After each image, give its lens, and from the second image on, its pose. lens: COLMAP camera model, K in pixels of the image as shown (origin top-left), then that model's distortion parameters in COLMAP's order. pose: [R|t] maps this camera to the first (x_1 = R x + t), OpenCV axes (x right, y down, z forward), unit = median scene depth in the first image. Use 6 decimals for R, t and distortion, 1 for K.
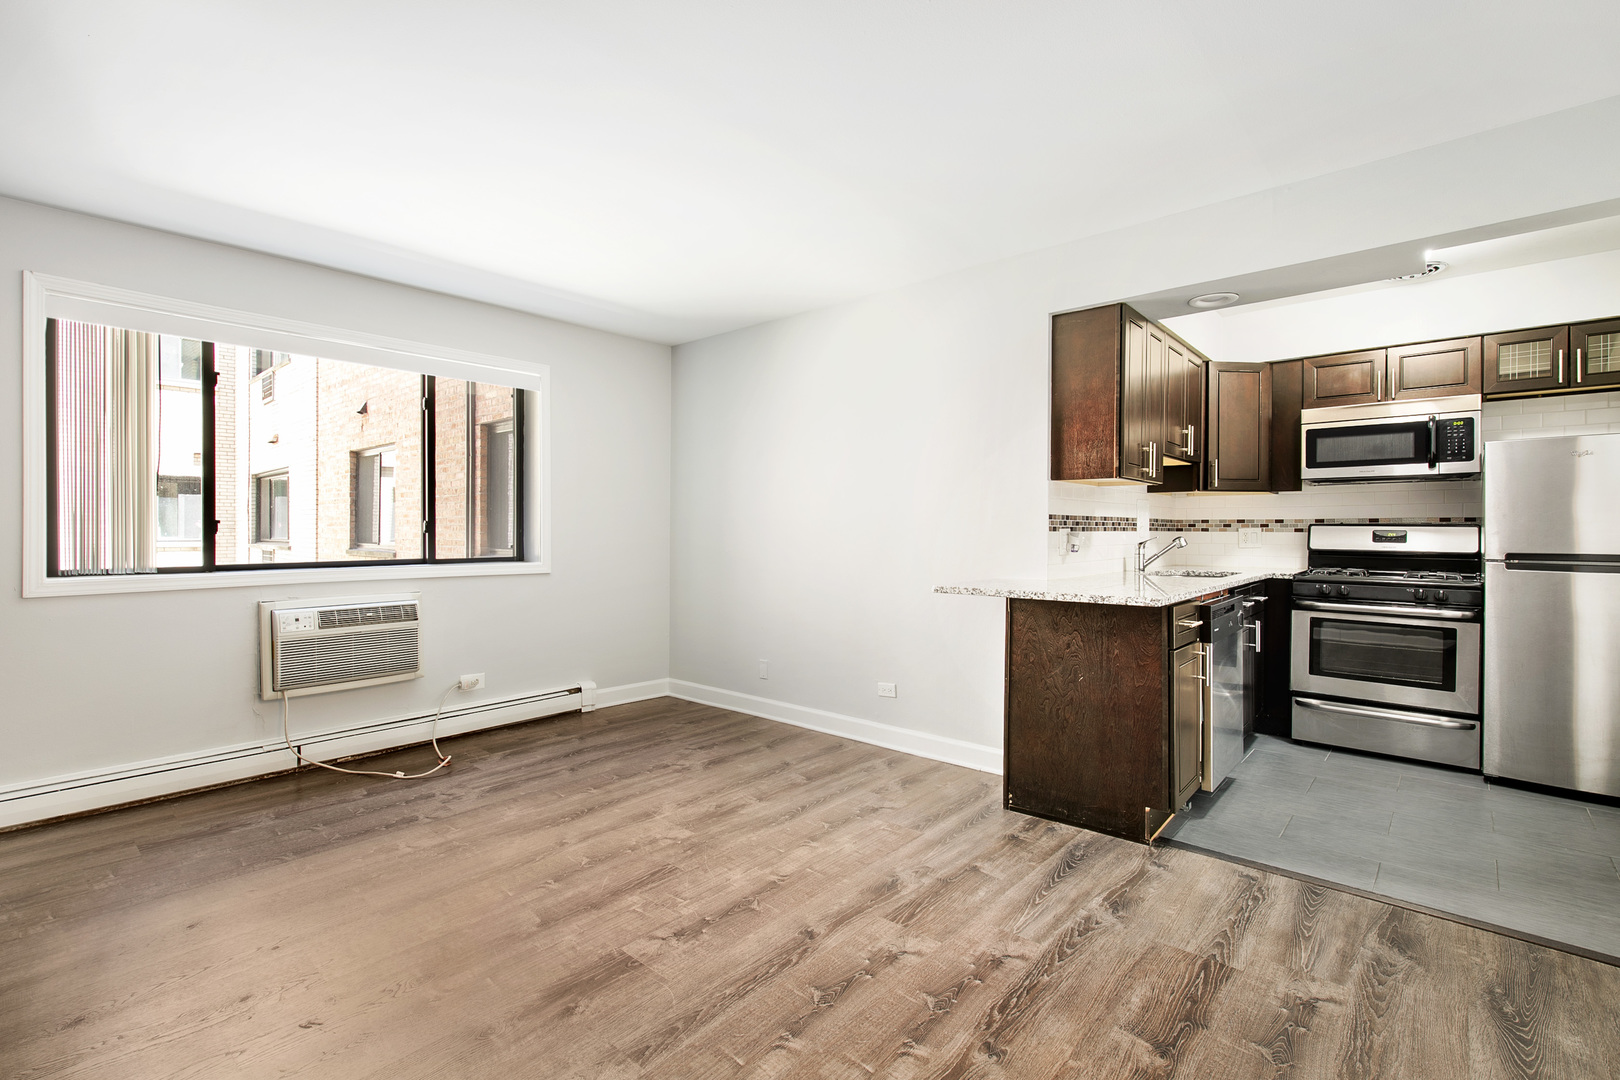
lens RADIAL K [[734.3, 0, 809.3], [0, 734.3, 531.2], [0, 0, 1]] dist [-0.000597, -0.001591]
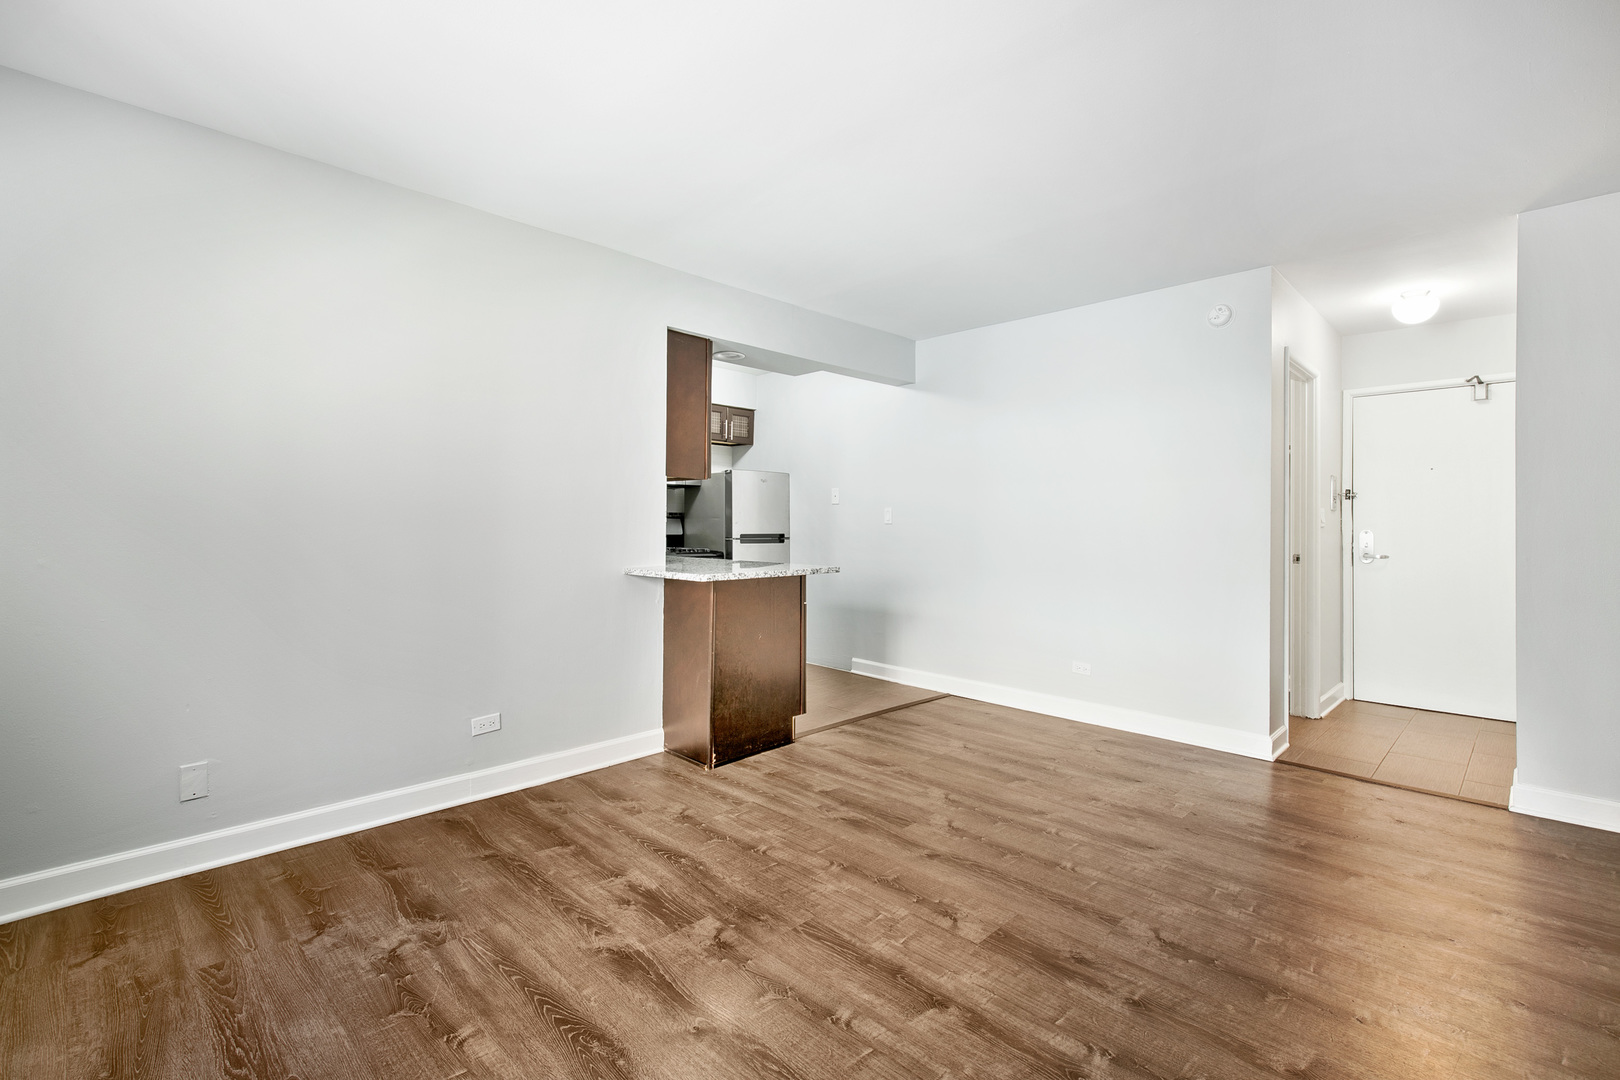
lens RADIAL K [[734.3, 0, 809.3], [0, 734.3, 531.2], [0, 0, 1]] dist [-0.000597, -0.001591]
pose [[0.059916, -0.015191, 0.998088, -0.694089], [-0.001876, 0.999881, 0.015331, -0.003668], [-0.998202, -0.002791, 0.059880, 0.646084]]
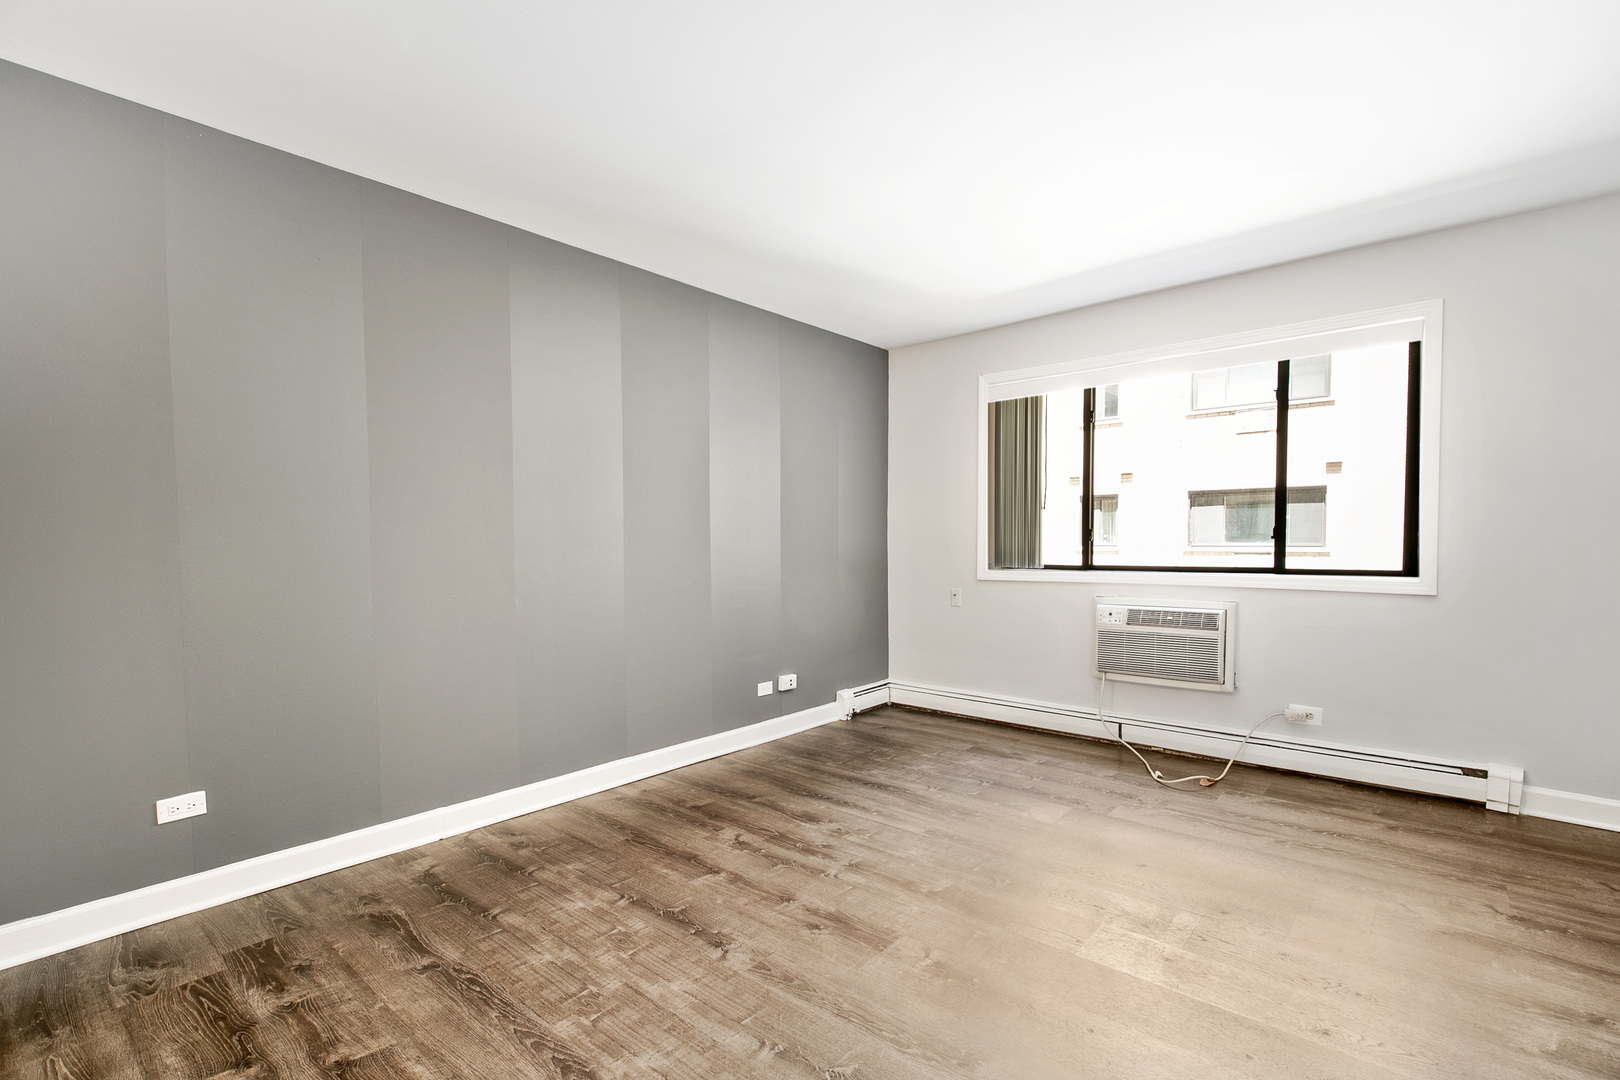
lens RADIAL K [[731.7, 0, 810.6], [0, 731.7, 577.8], [0, 0, 1]] dist [0.000838, -0.000171]
pose [[0.012912, 0.052766, -0.998523, 0.419374], [0.003492, 0.998598, 0.052815, 0.000244], [0.999911, -0.004168, 0.012710, 0.472003]]
